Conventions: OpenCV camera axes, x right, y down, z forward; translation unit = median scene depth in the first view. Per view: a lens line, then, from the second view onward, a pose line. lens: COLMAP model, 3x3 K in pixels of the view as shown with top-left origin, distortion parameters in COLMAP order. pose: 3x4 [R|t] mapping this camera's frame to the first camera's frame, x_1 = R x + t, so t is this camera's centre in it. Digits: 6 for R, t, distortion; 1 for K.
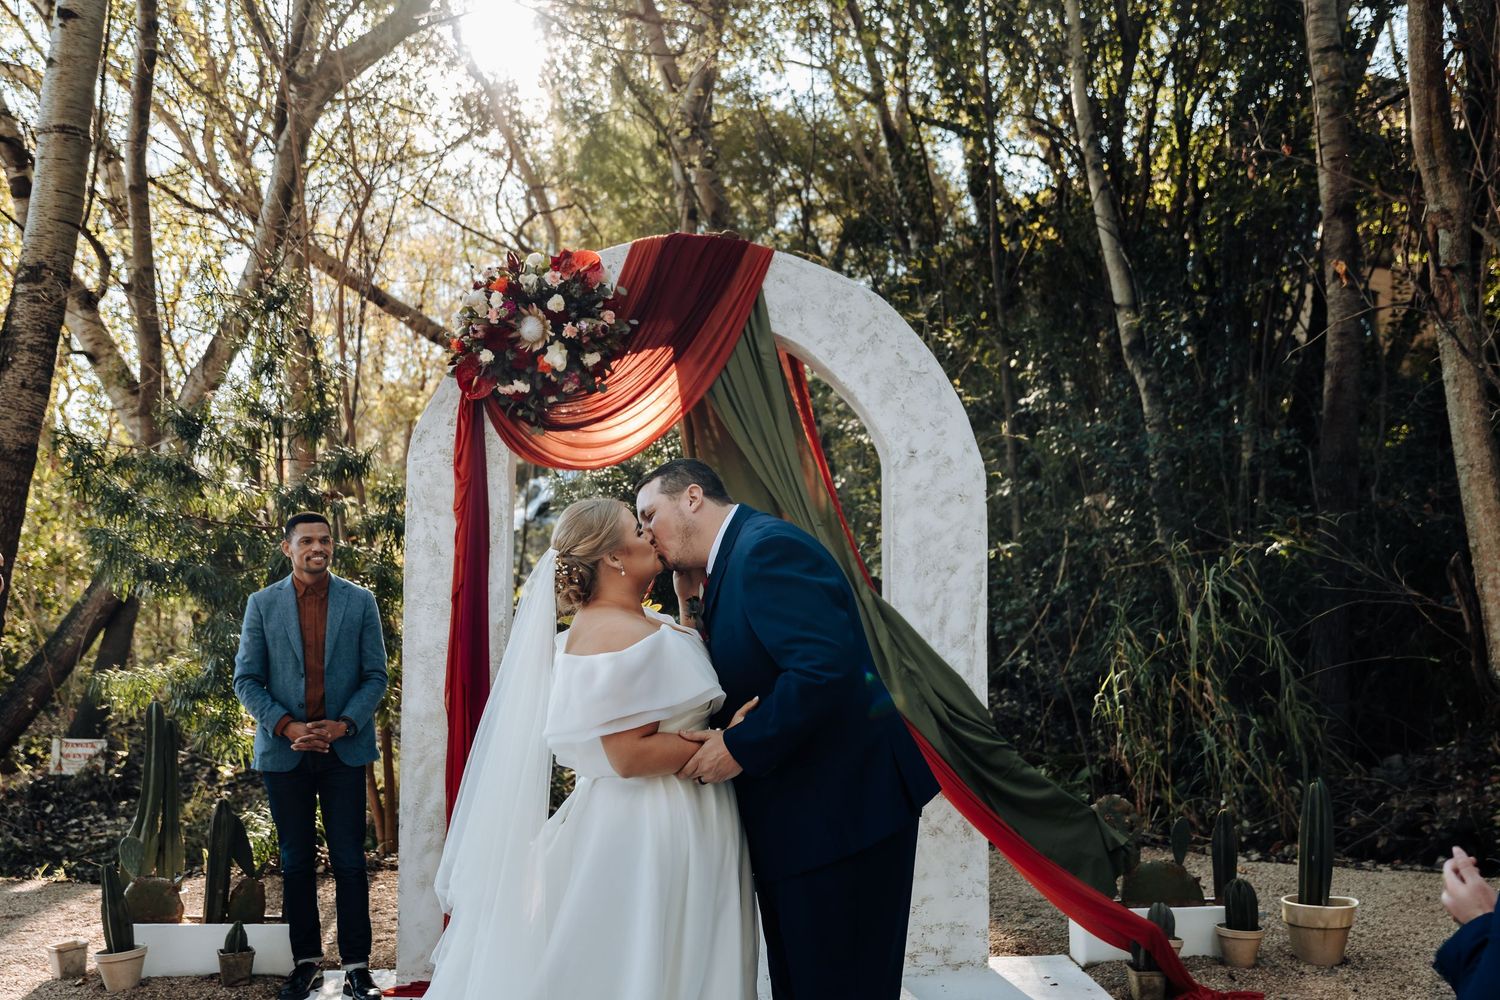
lens RADIAL K [[1464.3, 0, 765.7], [0, 1464.3, 501.9], [0, 0, 1]] dist [-0.000292, 0.002981]
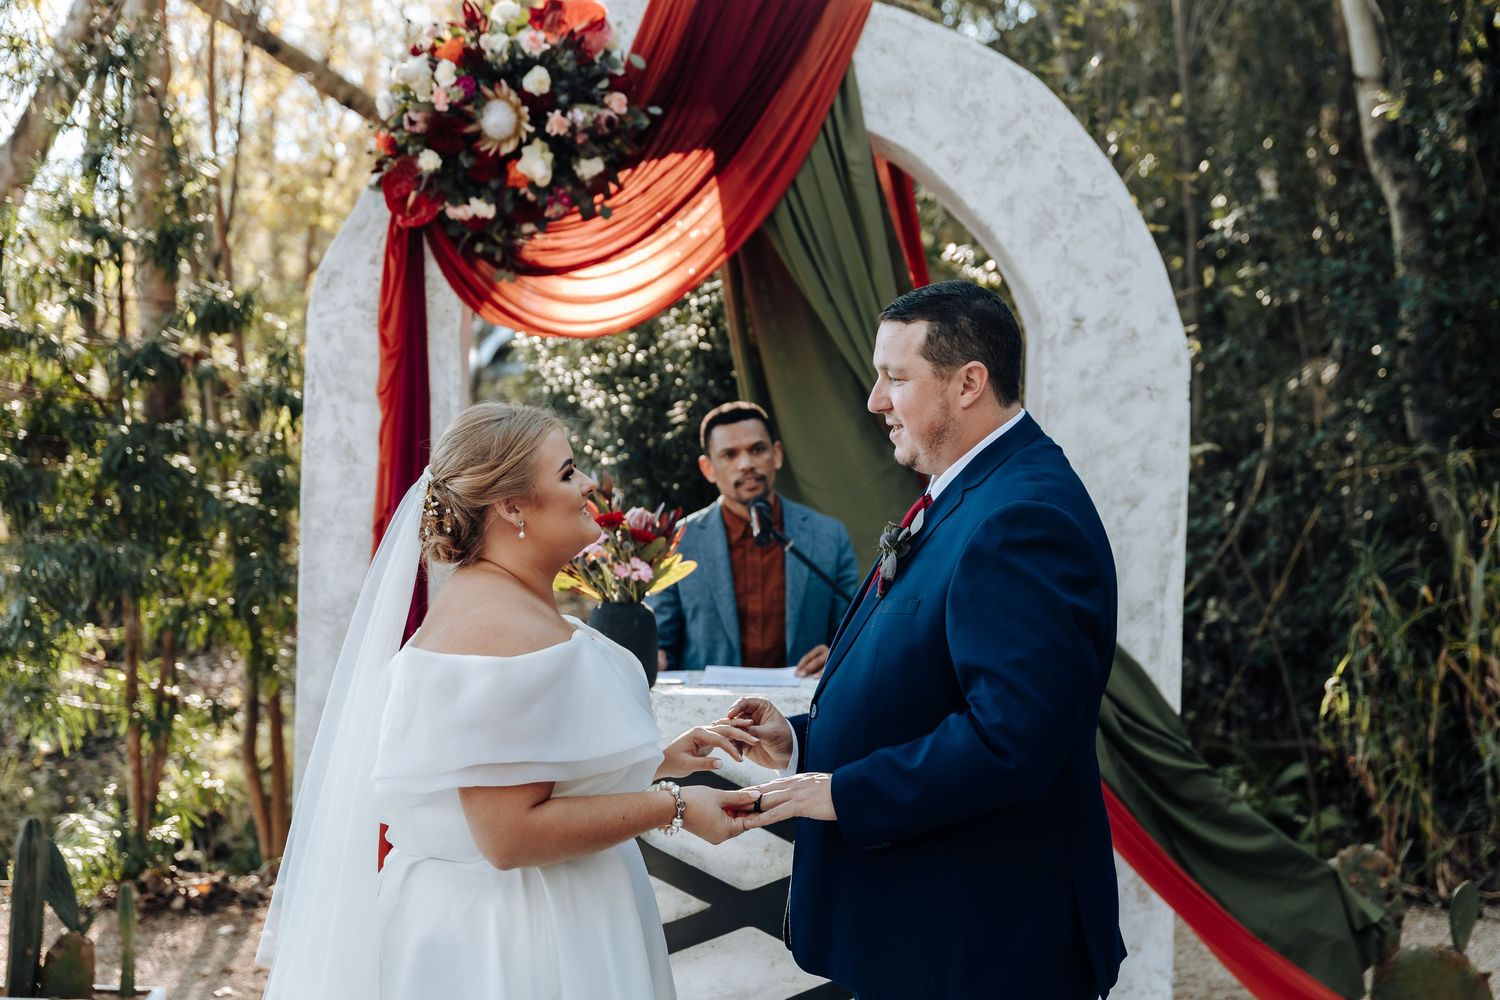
lens RADIAL K [[2089.0, 0, 750.0], [0, 2089.0, 500.0], [0, 0, 1]] dist [-0.003877, 0.021291]
pose [[0.999245, 0.024694, -0.029993, -0.013981], [-0.022361, 0.996872, 0.075799, -0.019292], [0.031771, -0.075071, 0.996672, 0.056439]]
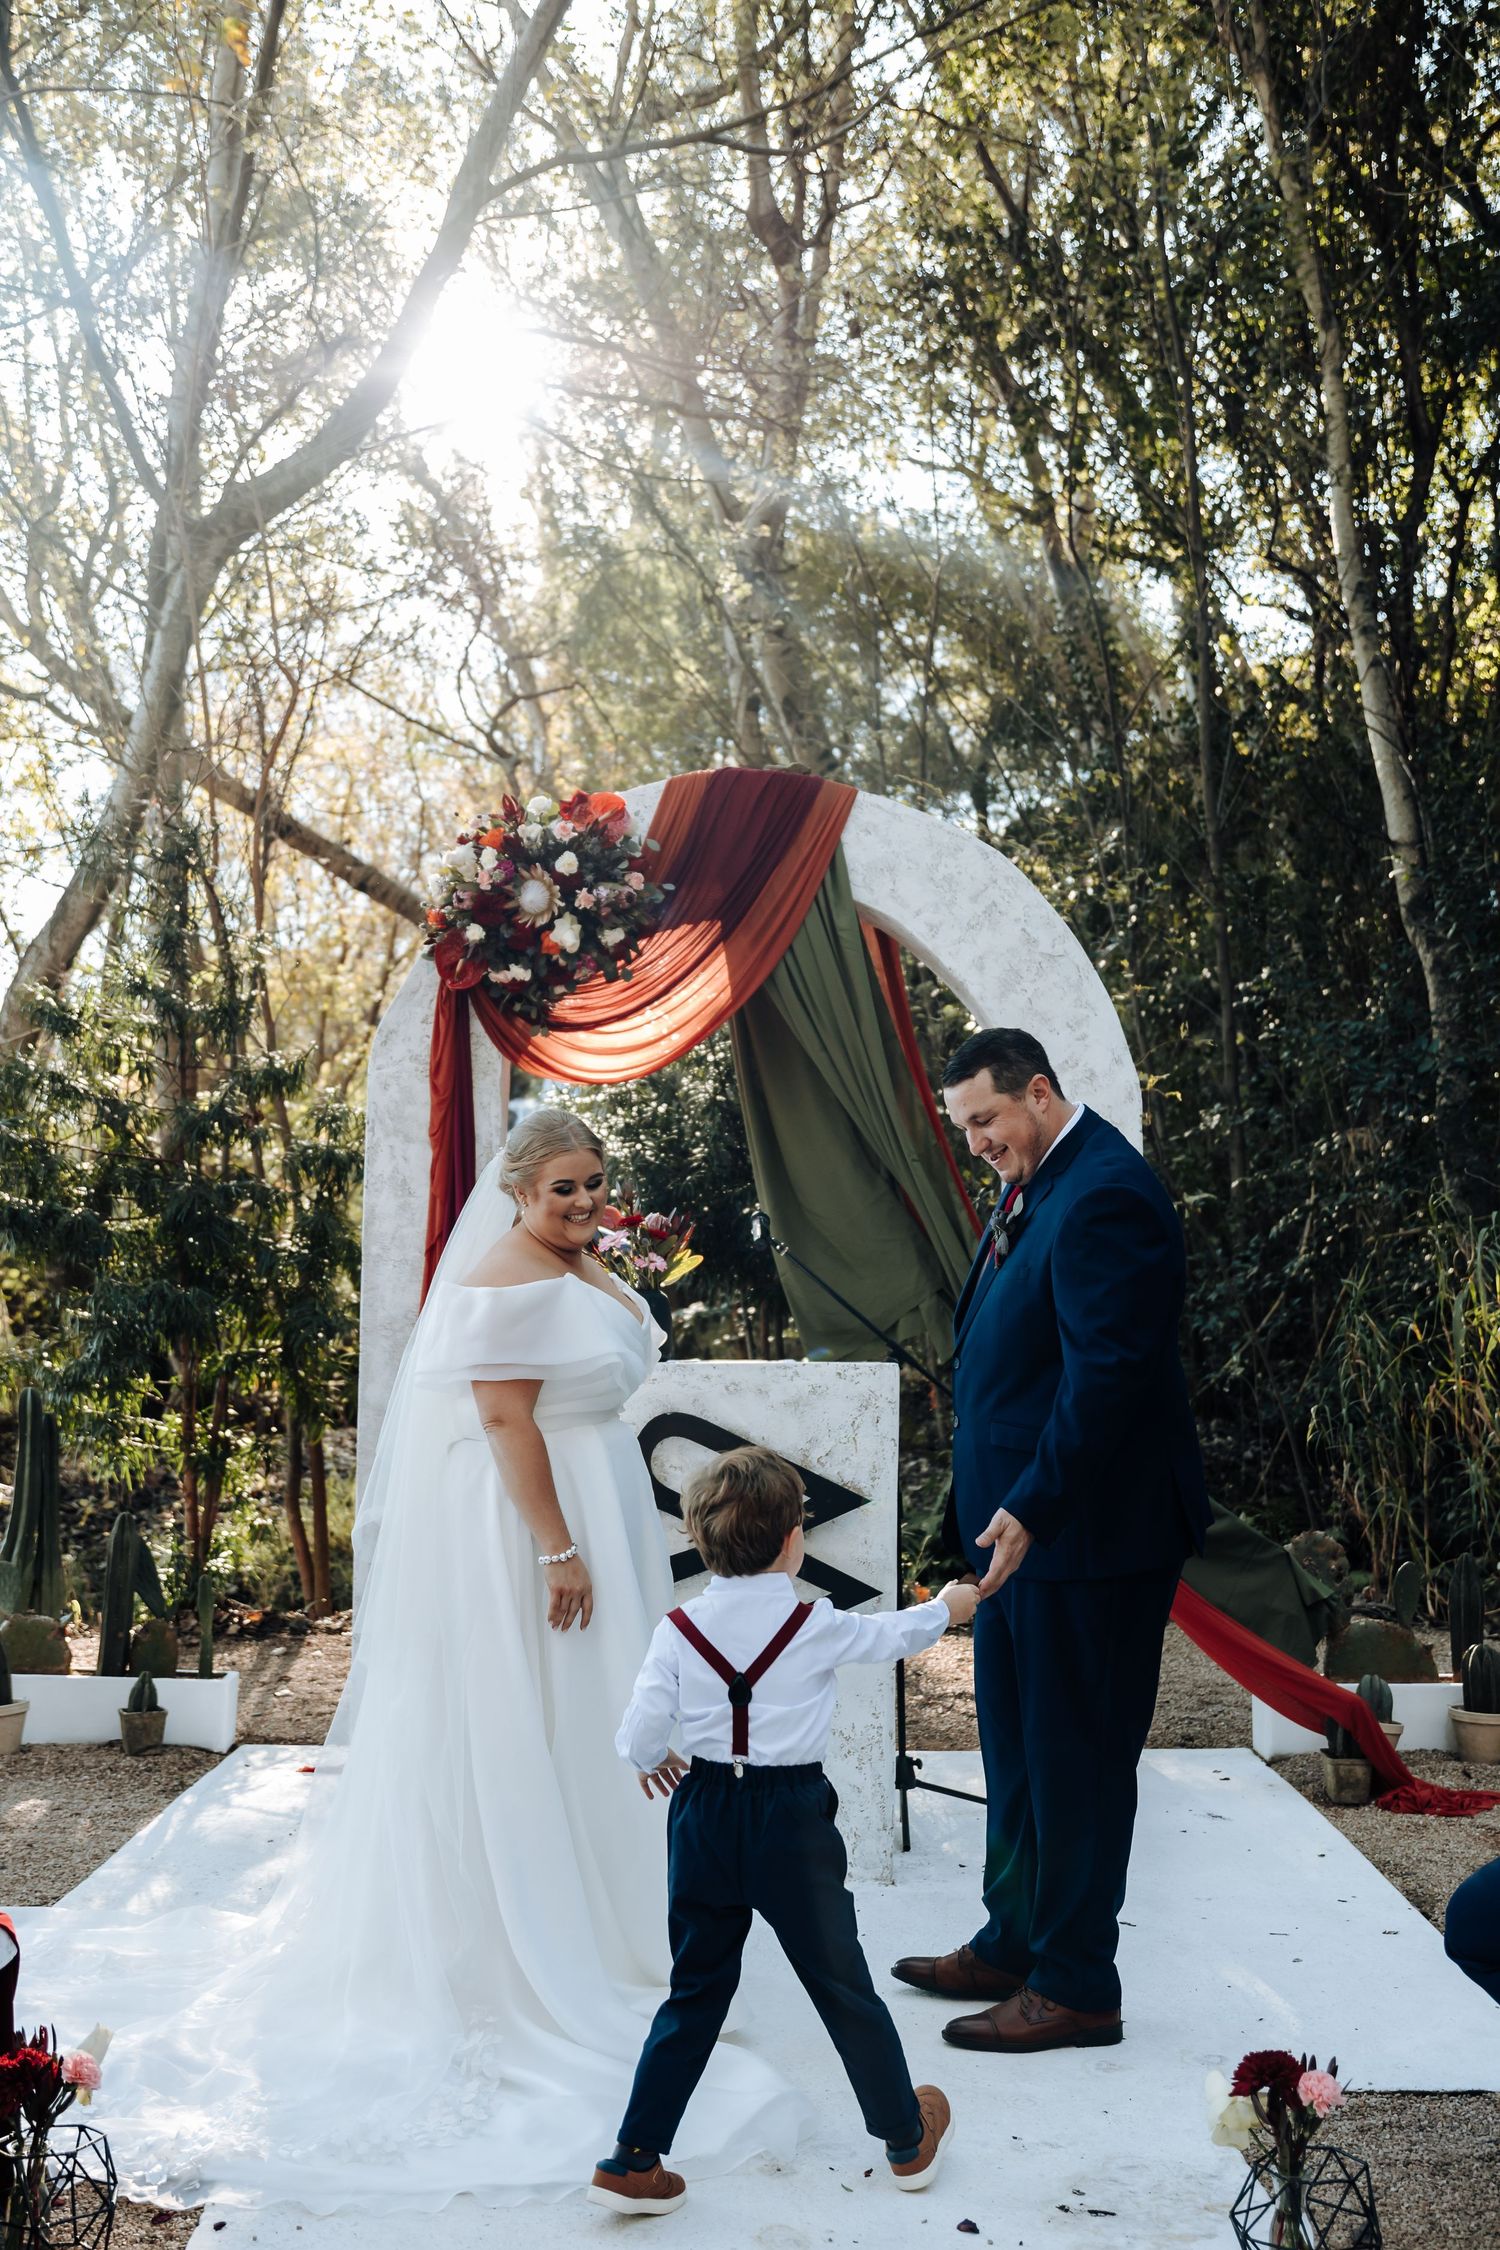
lens RADIAL K [[2335.0, 0, 750.0], [0, 2335.0, 1125.0], [0, 0, 1]] dist [0.011888, 0.005229]
pose [[0.998660, 0.007458, -0.051209, 0.012081], [-0.007795, 0.999949, -0.006384, 0.005583], [0.051158, 0.006775, 0.998668, -0.169619]]
